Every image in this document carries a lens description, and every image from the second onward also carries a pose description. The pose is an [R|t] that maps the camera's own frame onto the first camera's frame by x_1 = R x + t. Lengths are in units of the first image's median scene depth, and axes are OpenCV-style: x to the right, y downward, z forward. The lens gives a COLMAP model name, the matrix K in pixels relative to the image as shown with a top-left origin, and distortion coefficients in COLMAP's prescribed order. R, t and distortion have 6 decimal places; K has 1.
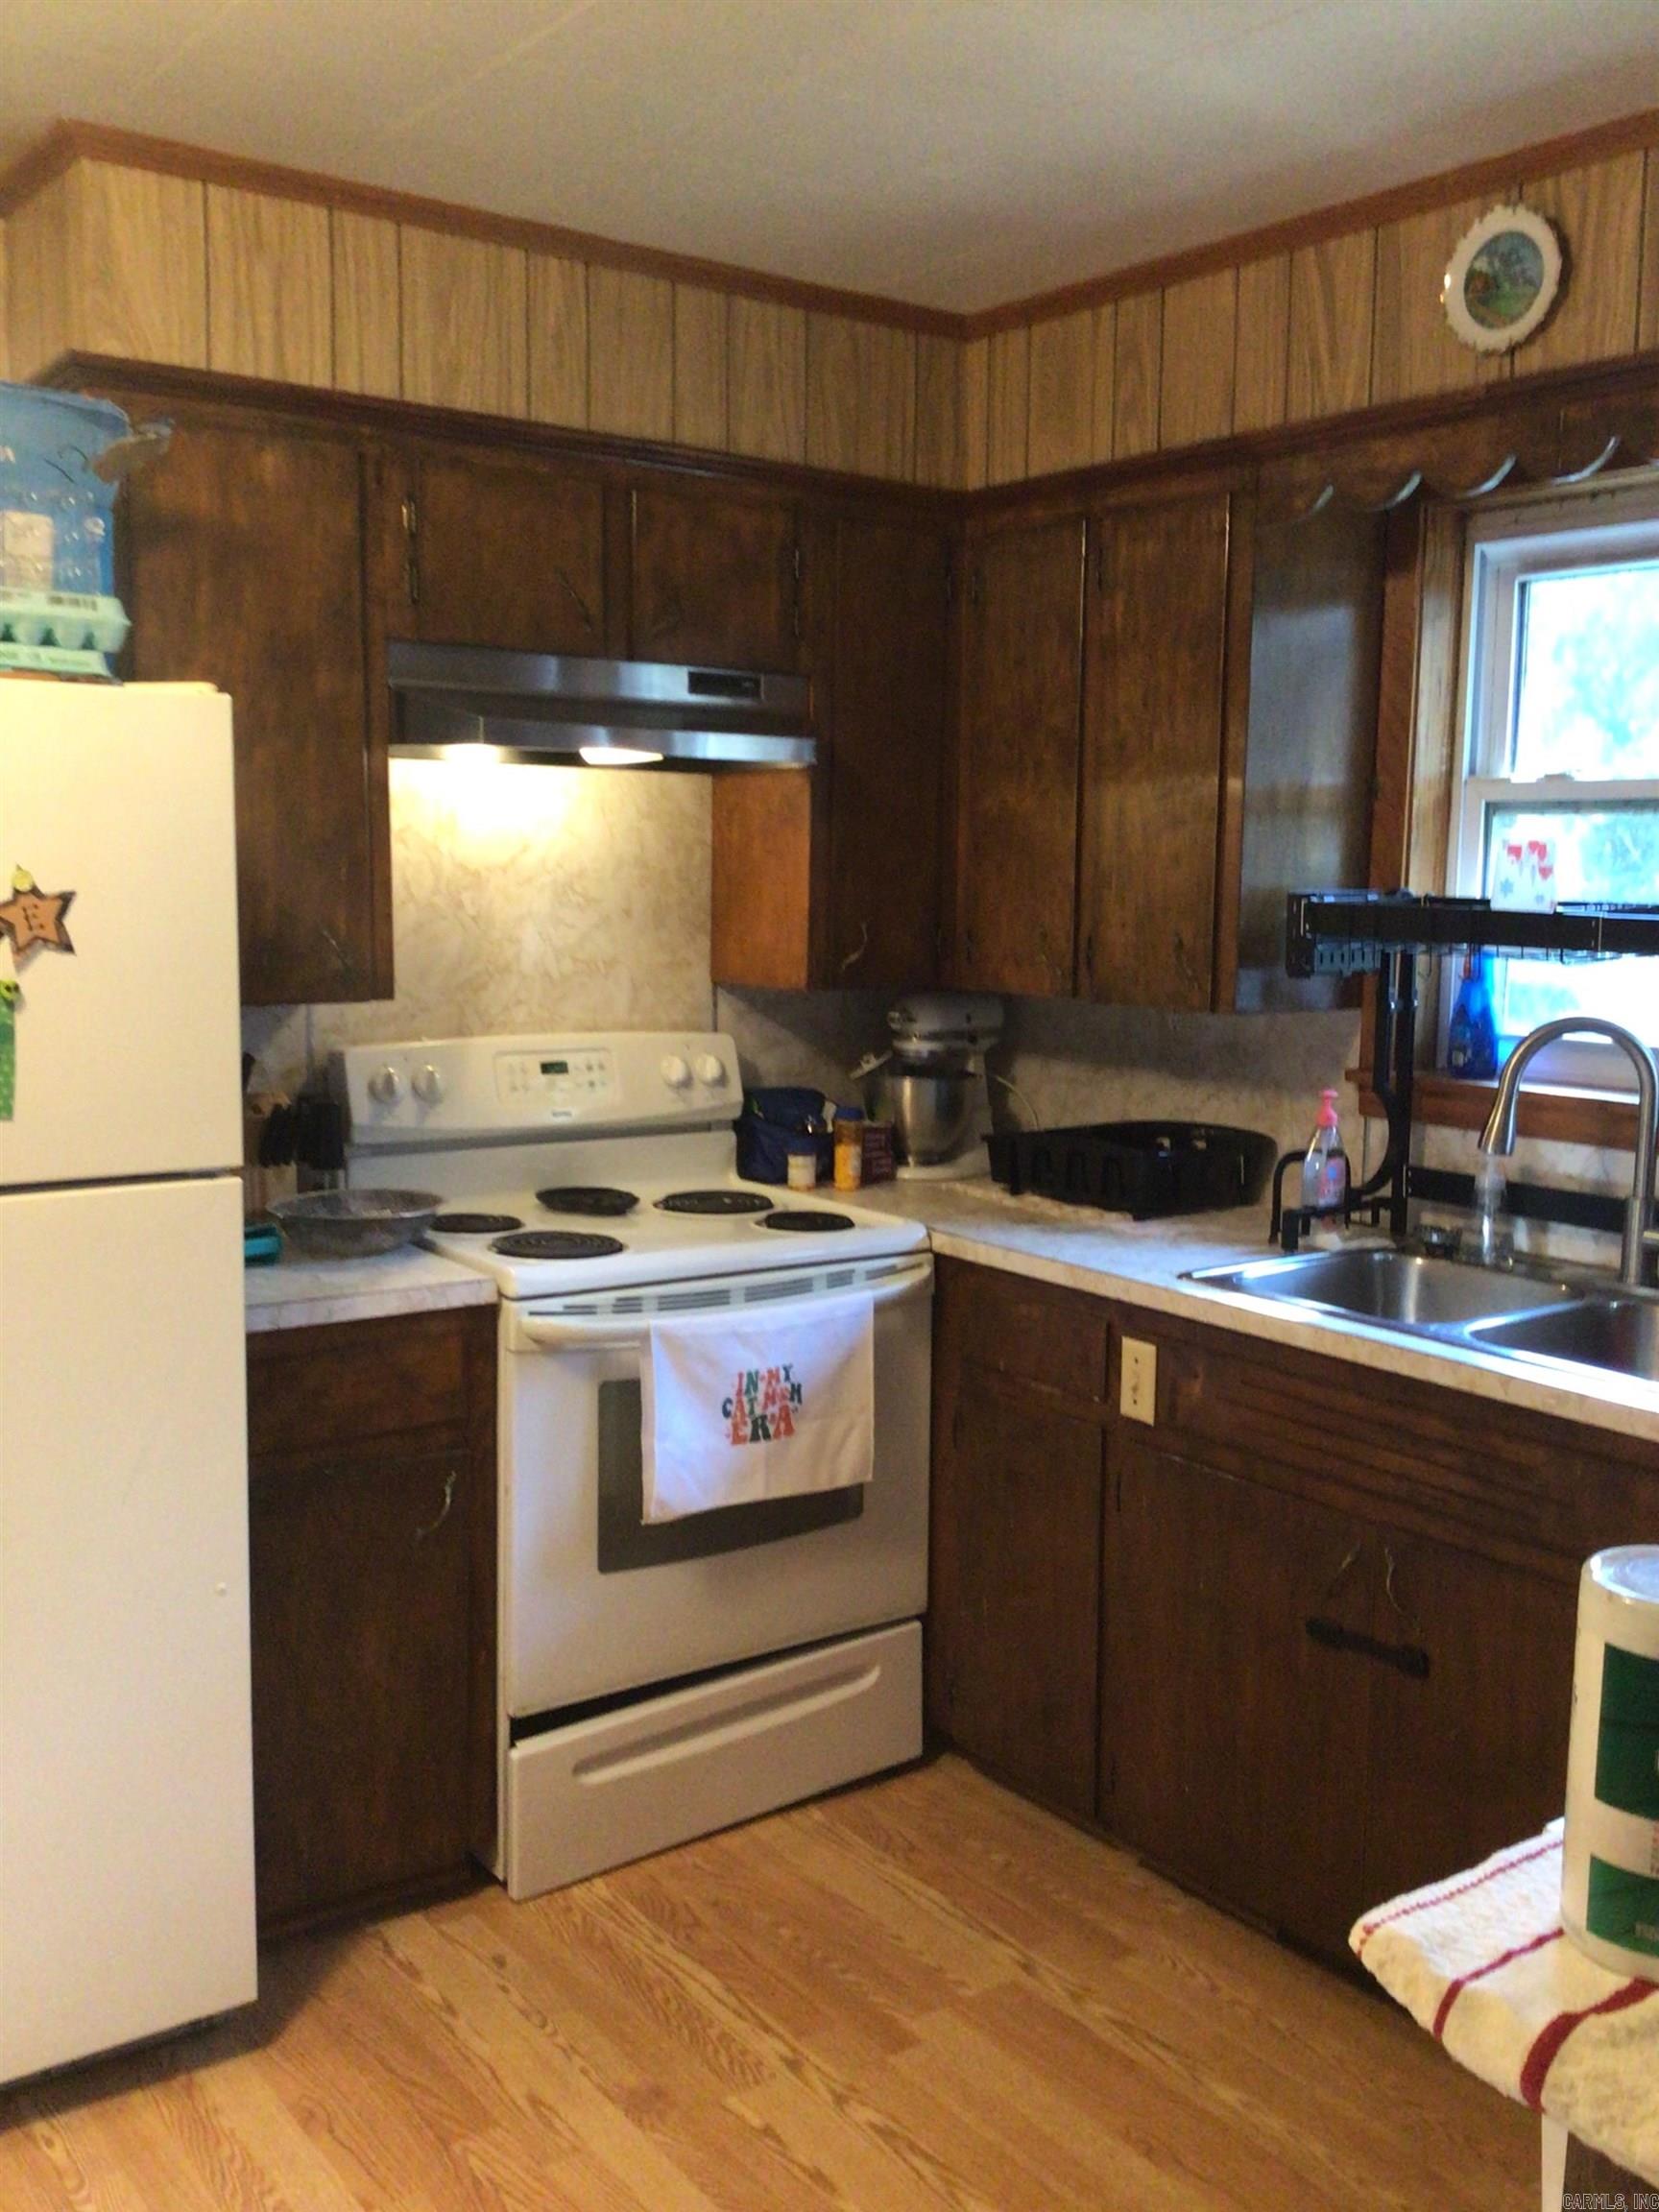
lens RADIAL K [[2010.6, 0, 829.5], [0, 2010.6, 1106.0], [0, 0, 1]] dist [0.138816, -0.247829]
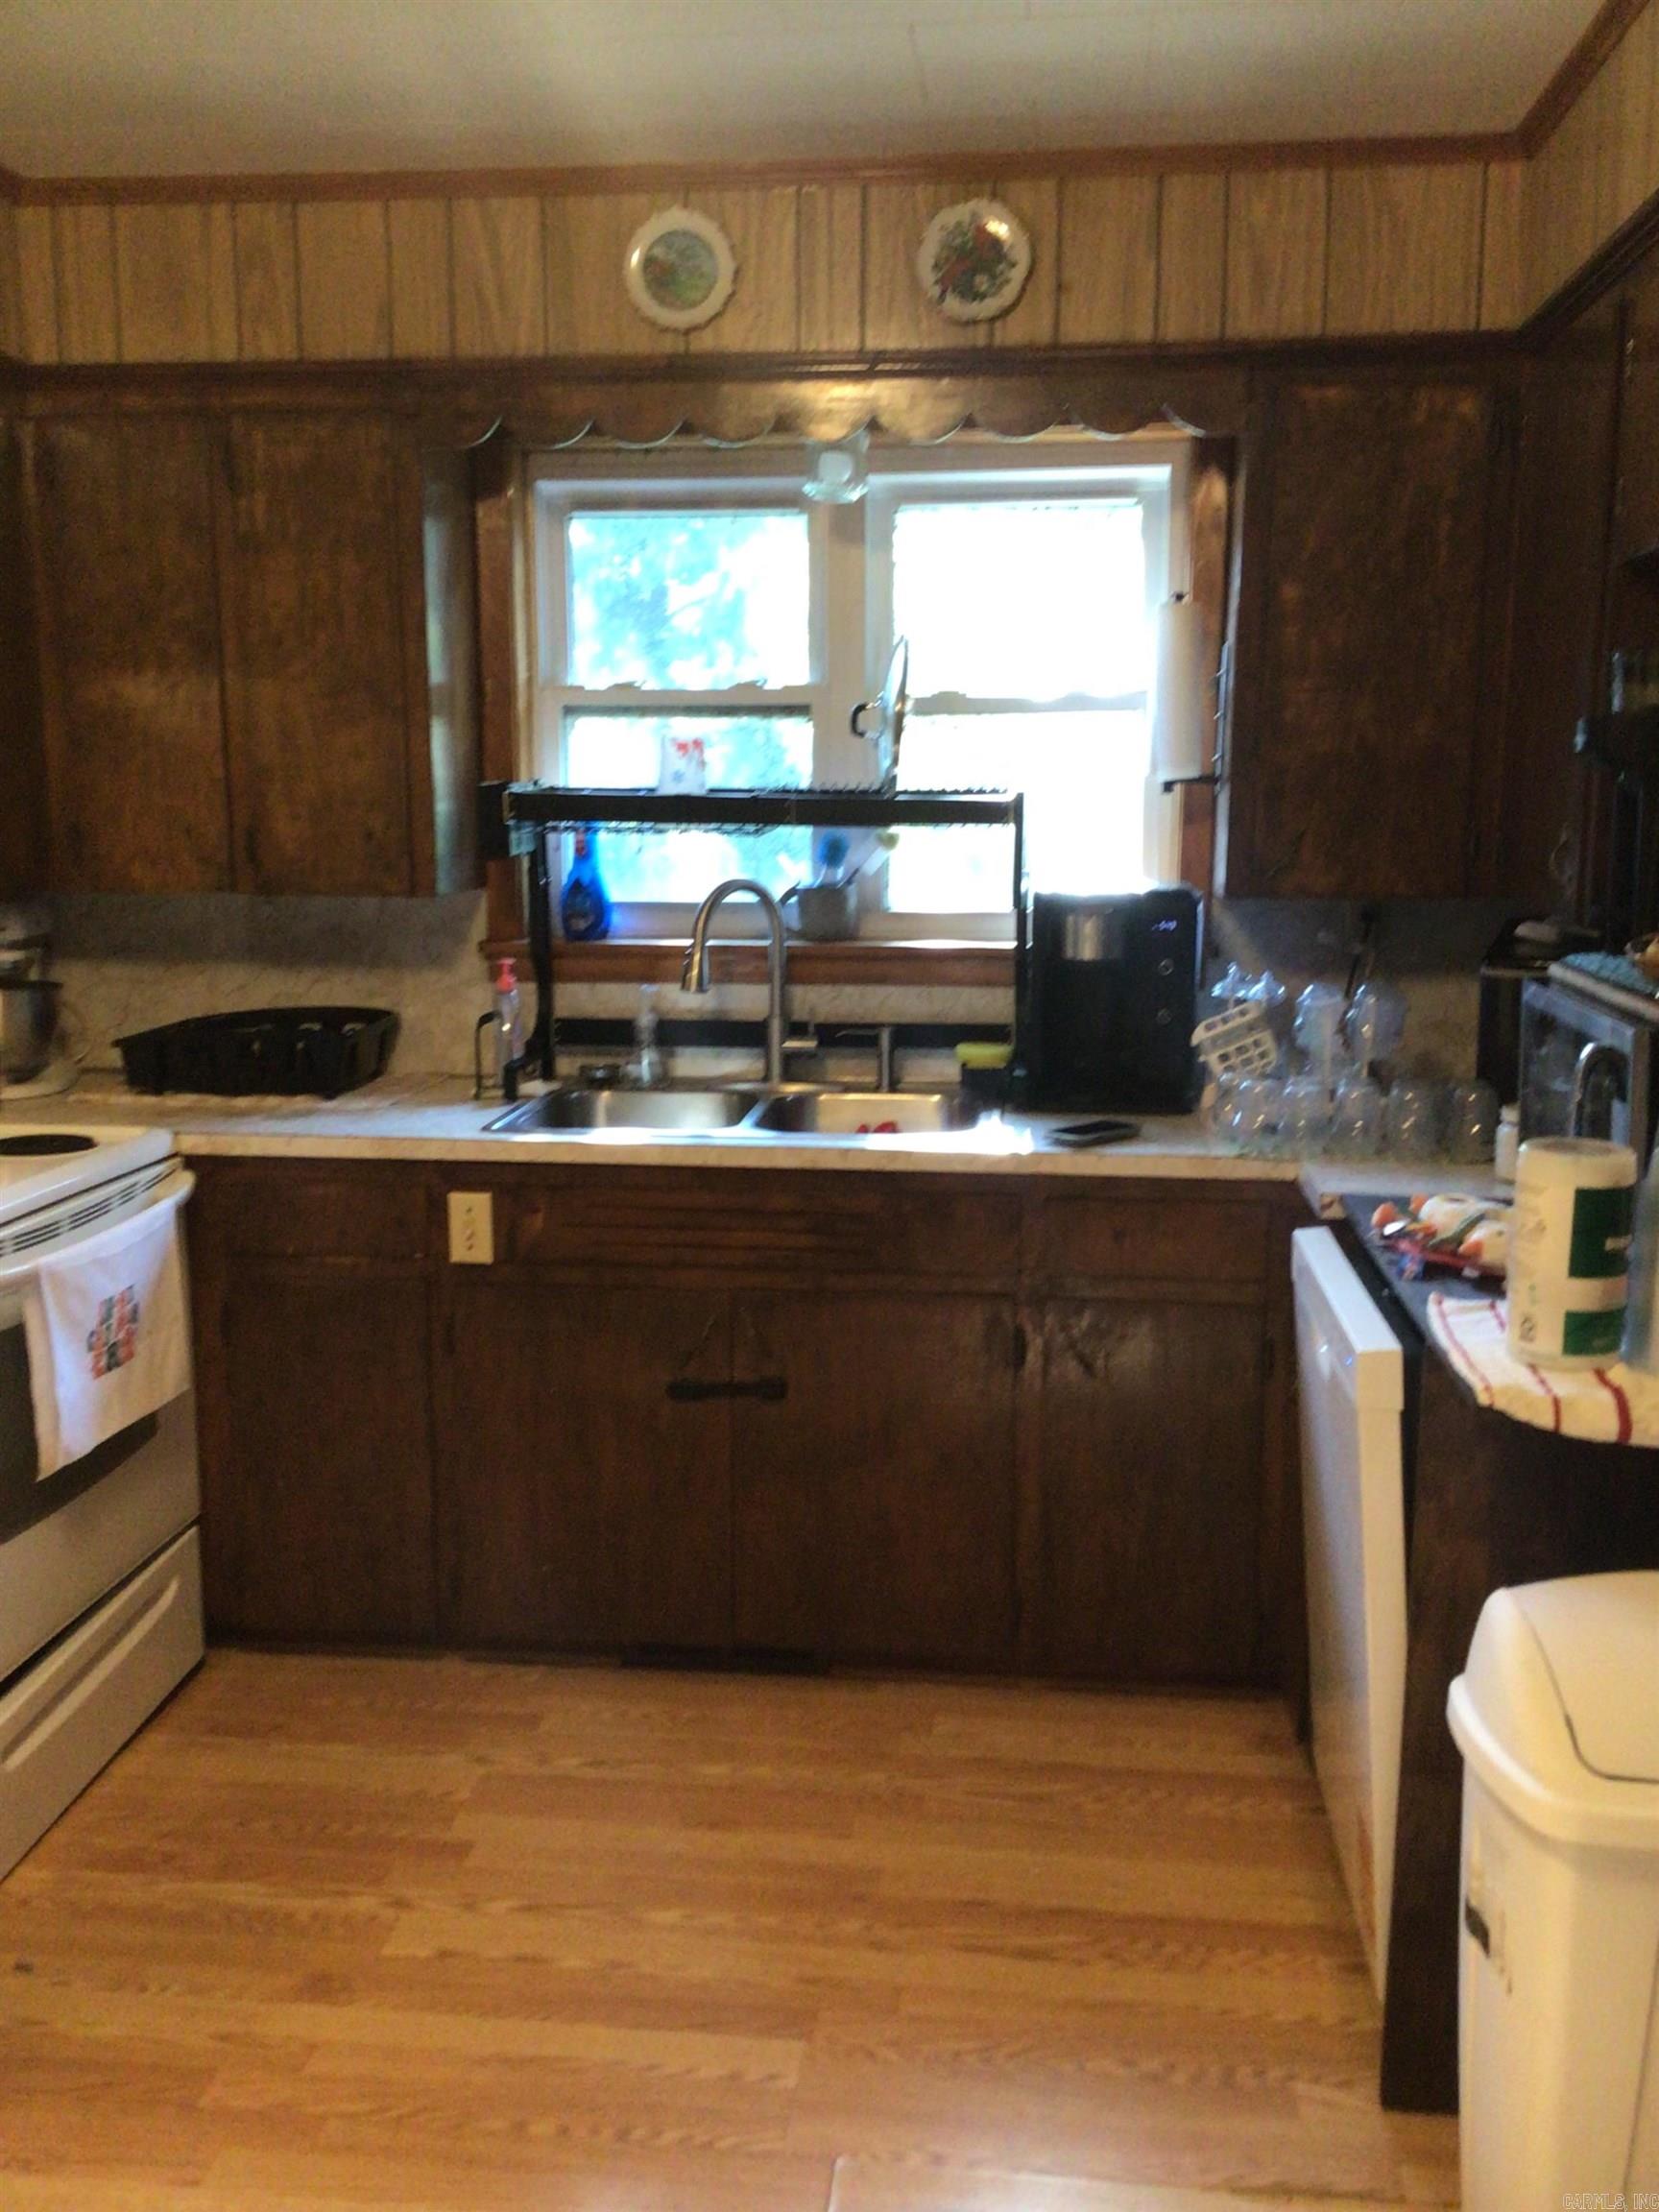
lens RADIAL K [[1960.6, 0, 829.5], [0, 1960.6, 1106.0], [0, 0, 1]] dist [0.116050, -0.179923]
pose [[0.687603, -0.135807, 0.713273, -0.454261], [0.100333, 0.990700, 0.091908, -0.009601], [-0.719121, 0.008369, 0.694835, 0.104185]]
